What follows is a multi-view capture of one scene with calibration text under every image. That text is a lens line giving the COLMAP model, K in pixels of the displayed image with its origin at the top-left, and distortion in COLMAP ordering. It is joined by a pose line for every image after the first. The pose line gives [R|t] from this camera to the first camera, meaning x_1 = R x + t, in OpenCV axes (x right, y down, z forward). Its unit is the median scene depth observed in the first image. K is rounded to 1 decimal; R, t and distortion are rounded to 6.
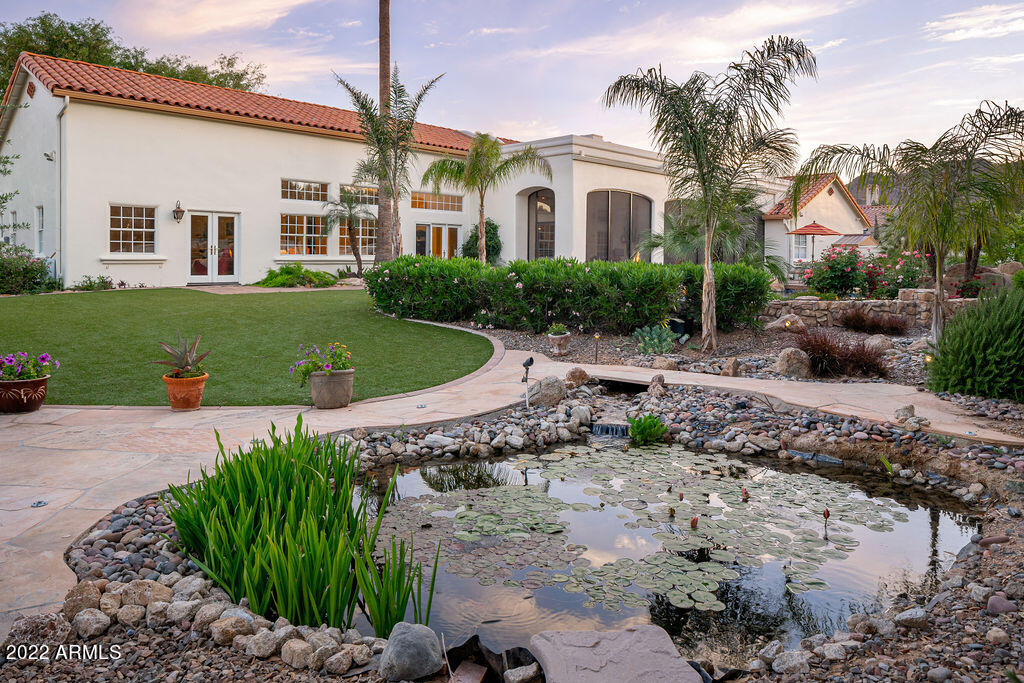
lens RADIAL K [[691.6, 0, 509.7], [0, 691.6, 296.5], [0, 0, 1]] dist [0.002978, -0.001339]
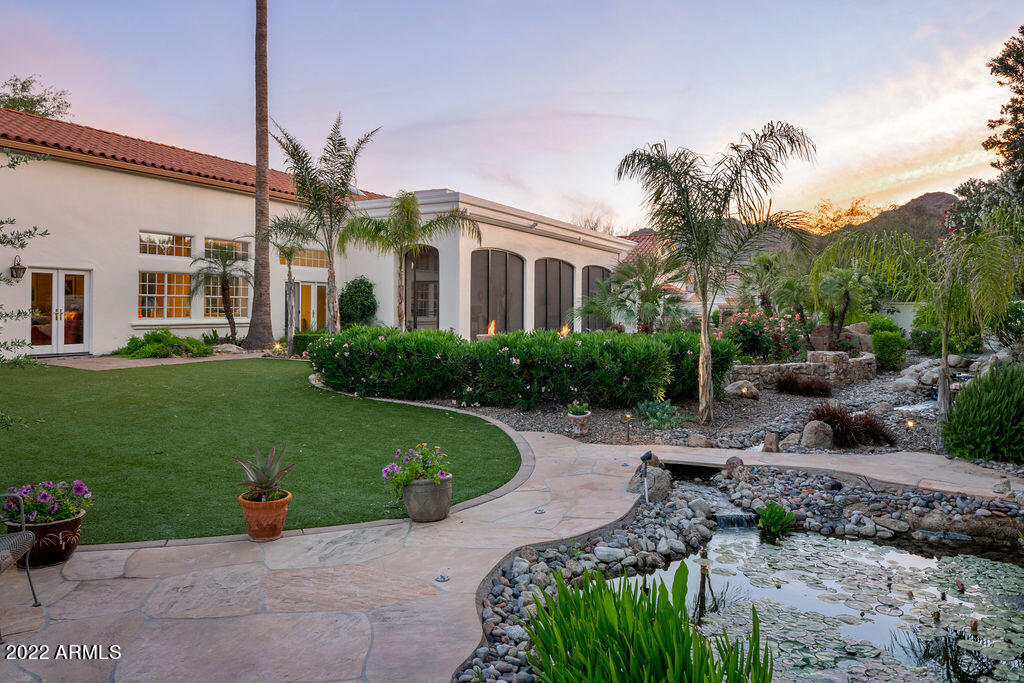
lens RADIAL K [[706.5, 0, 512.0], [0, 706.5, 341.5], [0, 0, 1]] dist [-0.004467, -0.001953]
pose [[0.963429, -0.014230, 0.267584, -0.131210], [0.017072, 0.999820, -0.008297, -0.018355], [-0.267418, 0.012561, 0.963499, 0.036409]]
